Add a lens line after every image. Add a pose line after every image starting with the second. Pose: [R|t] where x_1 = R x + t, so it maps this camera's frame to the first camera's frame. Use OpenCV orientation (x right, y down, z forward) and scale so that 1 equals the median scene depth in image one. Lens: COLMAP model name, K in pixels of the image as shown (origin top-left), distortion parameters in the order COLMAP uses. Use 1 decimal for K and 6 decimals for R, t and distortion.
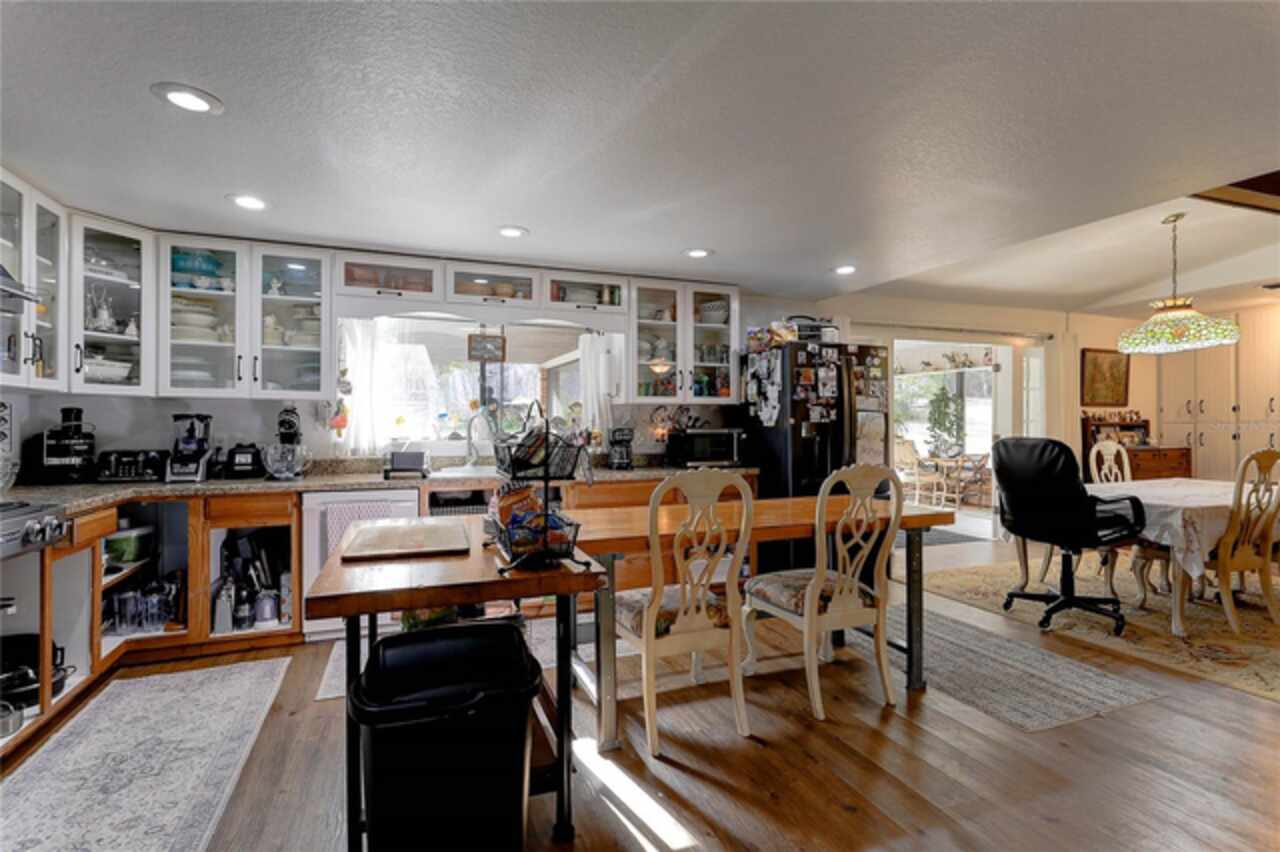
lens RADIAL K [[615.9, 0, 627.0], [0, 615.9, 420.1], [0, 0, 1]] dist [0.008930, -0.002305]
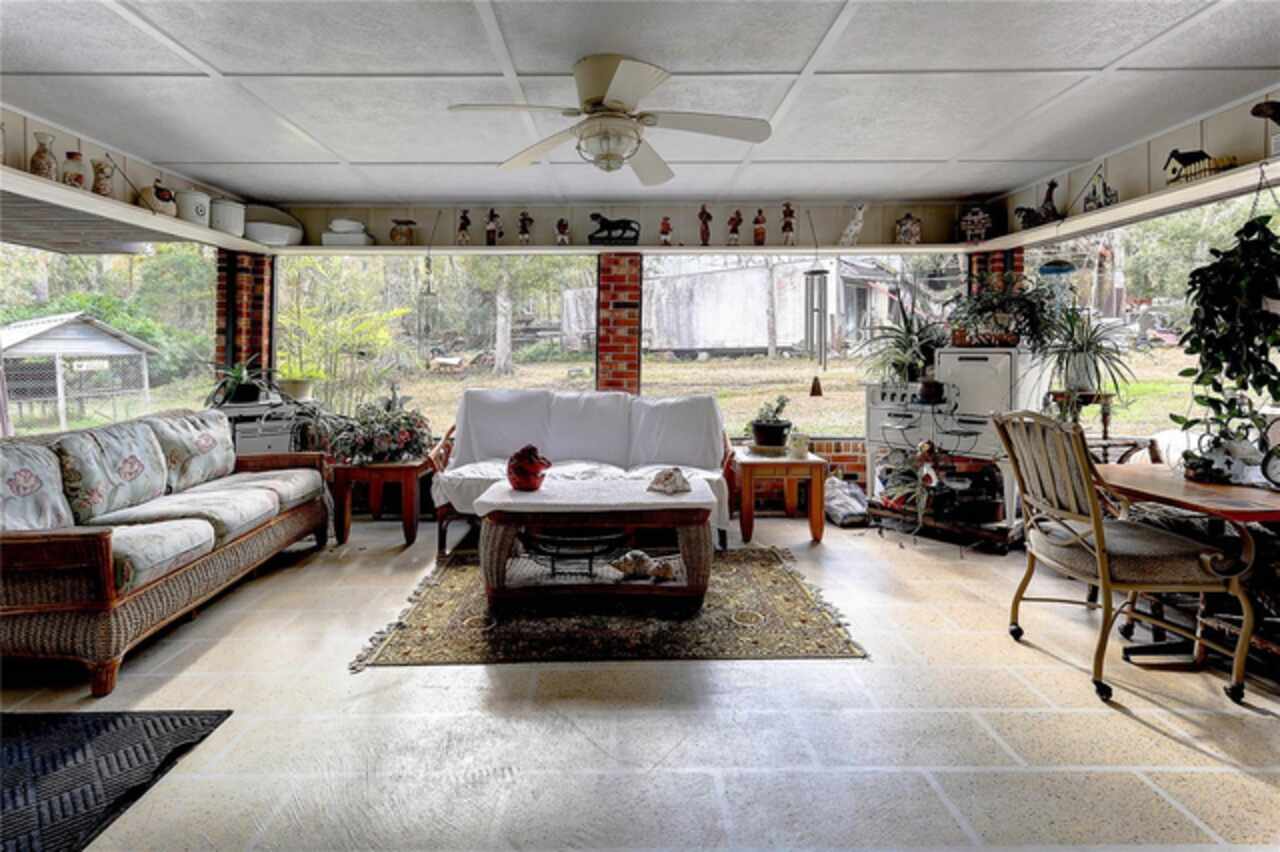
lens RADIAL K [[615.9, 0, 629.0], [0, 615.9, 360.3], [0, 0, 1]] dist [0.008930, -0.002305]
pose [[0.927079, 0.000442, -0.374866, 0.880073], [0.004777, 0.999904, 0.012994, 0.006851], [0.374835, -0.013837, 0.926988, 1.574076]]
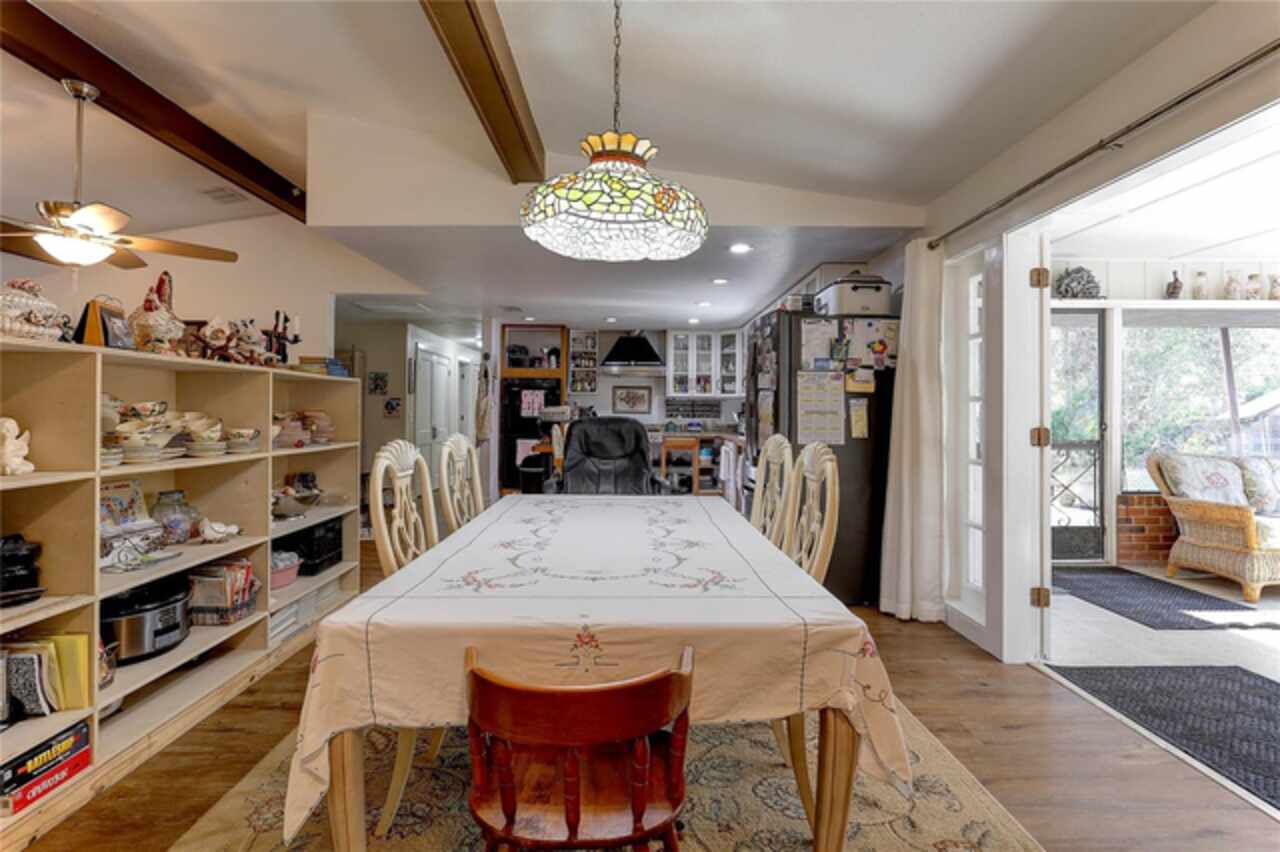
lens RADIAL K [[699.2, 0, 650.7], [0, 699.2, 394.8], [0, 0, 1]] dist [0.015044, 0.001173]
pose [[-0.347034, -0.026145, -0.937488, 1.640559], [-0.001714, 0.999627, -0.027244, 0.022696], [0.937851, -0.007847, -0.346949, 1.411997]]
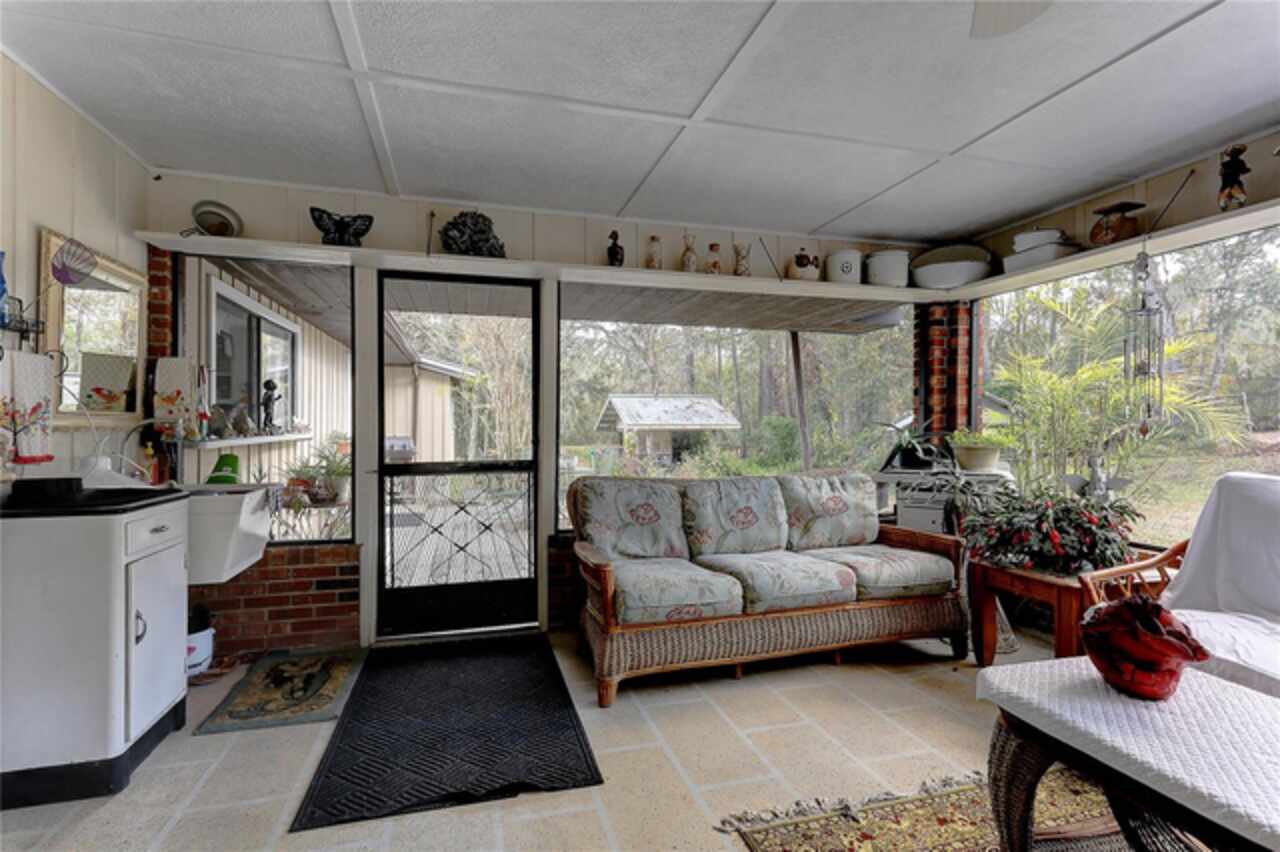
lens RADIAL K [[615.9, 0, 667.8], [0, 615.9, 422.0], [0, 0, 1]] dist [0.008930, -0.002305]
pose [[-0.110655, -0.010522, -0.993803, 0.859951], [0.005243, 0.999924, -0.011171, 0.027991], [0.993845, -0.006447, -0.110591, 2.079776]]
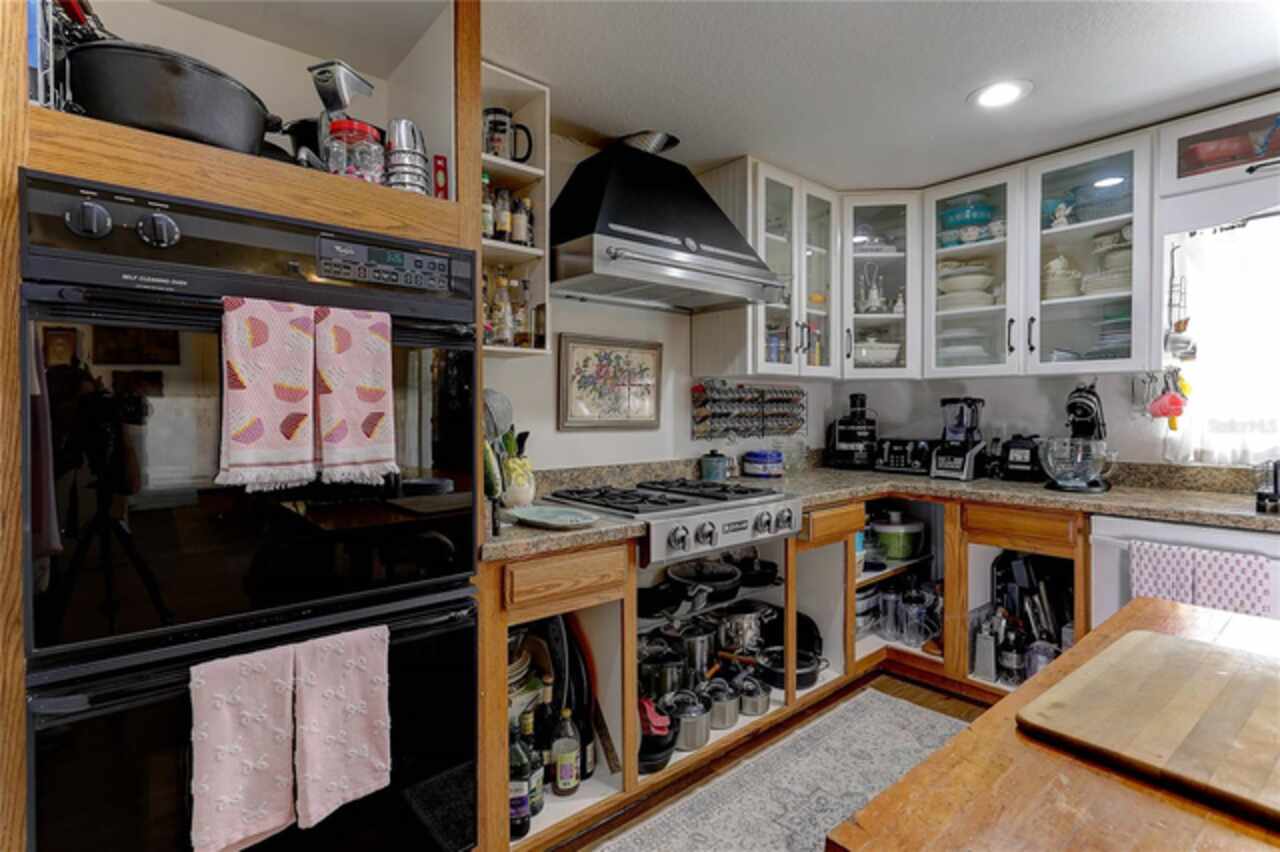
lens RADIAL K [[615.9, 0, 644.9], [0, 615.9, 419.8], [0, 0, 1]] dist [0.008930, -0.002305]
pose [[0.346765, 0.014488, -0.937840, -0.064759], [0.013241, 0.999705, 0.020339, -0.002298], [0.937859, -0.019471, 0.346471, 0.284329]]
